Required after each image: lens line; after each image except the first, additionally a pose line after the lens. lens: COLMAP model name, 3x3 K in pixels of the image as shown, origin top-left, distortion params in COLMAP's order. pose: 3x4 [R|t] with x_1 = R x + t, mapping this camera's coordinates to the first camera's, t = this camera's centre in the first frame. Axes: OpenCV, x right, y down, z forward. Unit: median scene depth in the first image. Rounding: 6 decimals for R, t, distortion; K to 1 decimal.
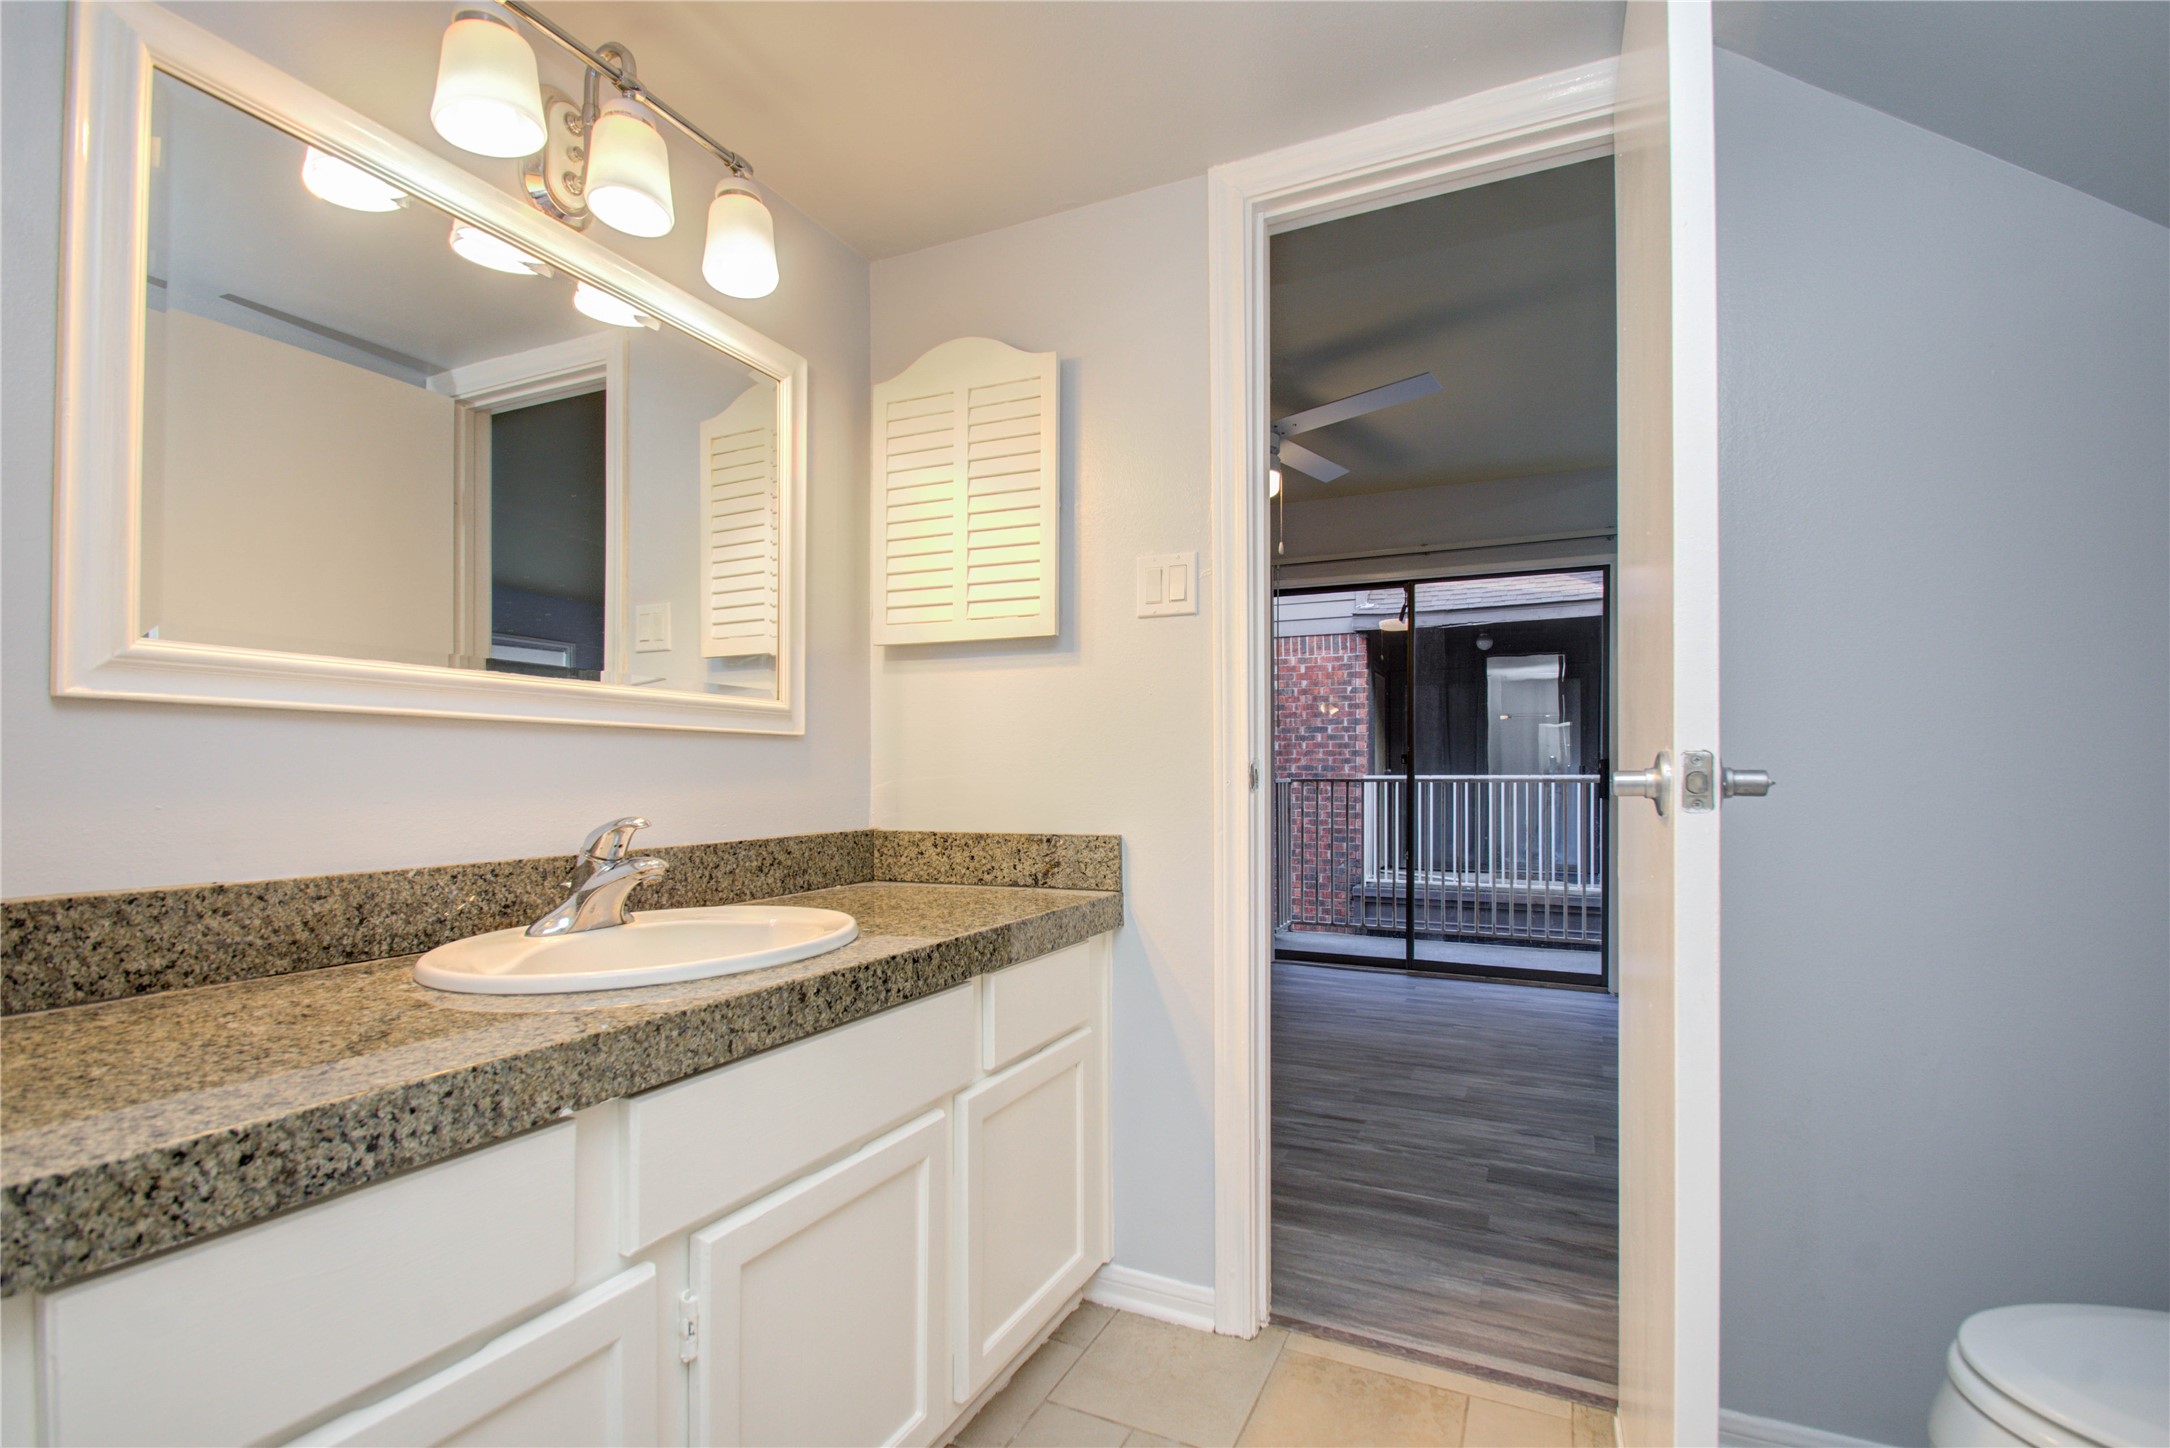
lens RADIAL K [[953.4, 0, 1066.8], [0, 953.4, 751.8], [0, 0, 1]] dist [0.020951, -0.022779]
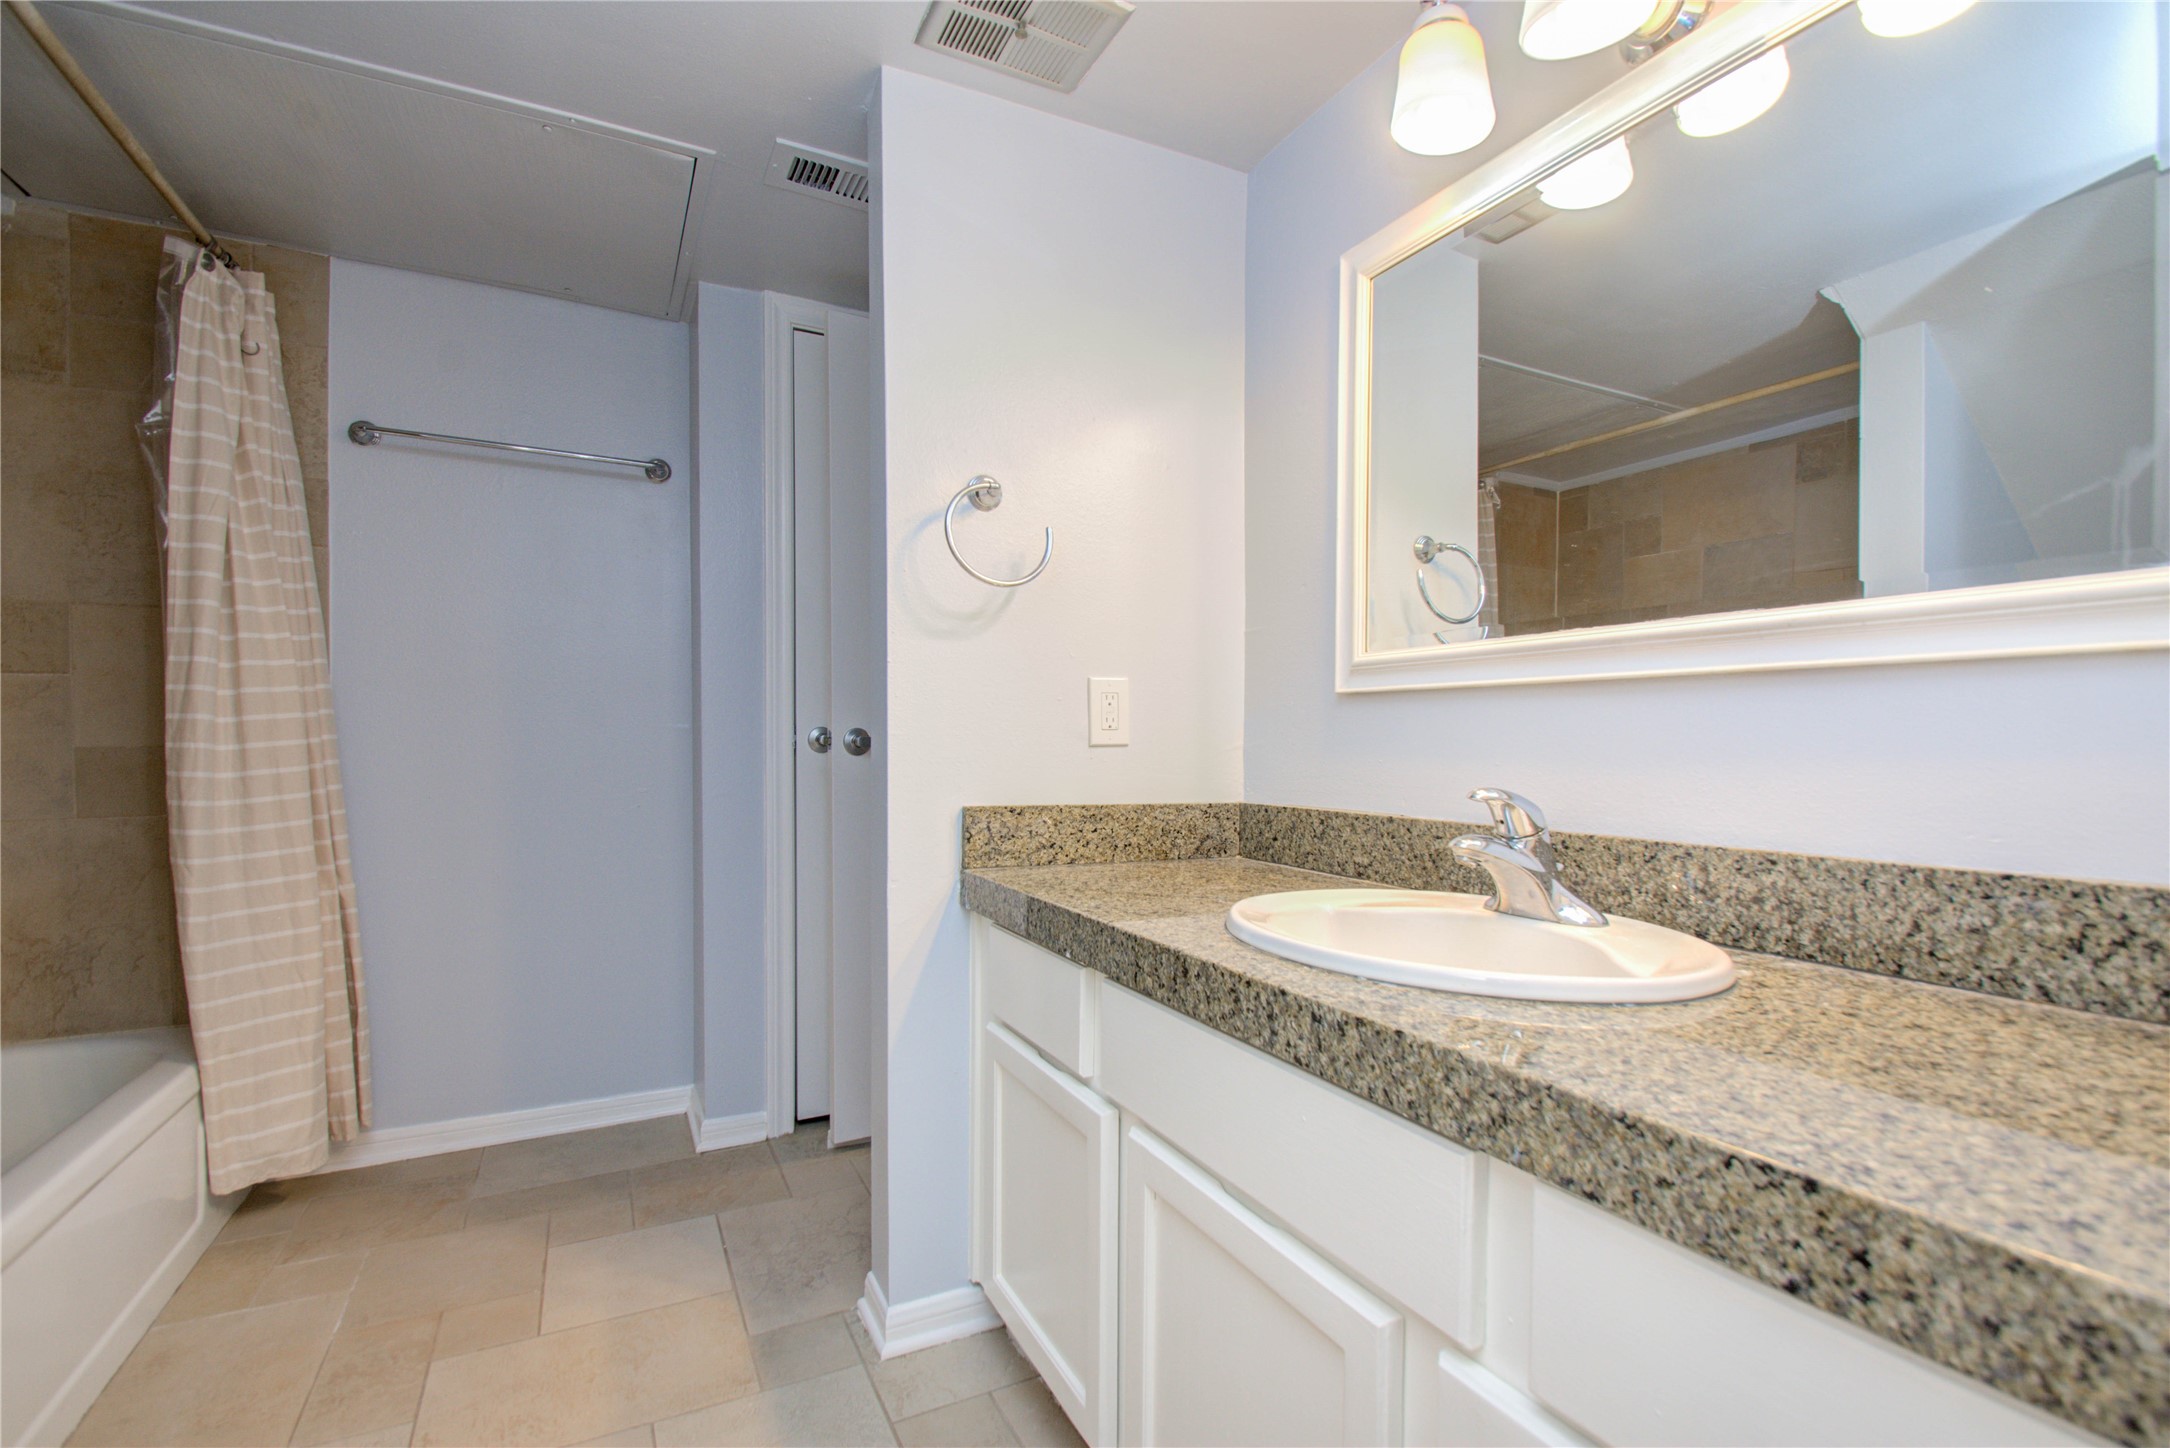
lens RADIAL K [[977.1, 0, 1091.3], [0, 977.1, 753.7], [0, 0, 1]] dist [0.019562, -0.020247]
pose [[-0.579110, 0.010409, -0.815183, 0.507500], [0.016249, 0.999867, 0.001223, 0.033071], [0.815087, -0.012538, -0.579203, 1.330394]]
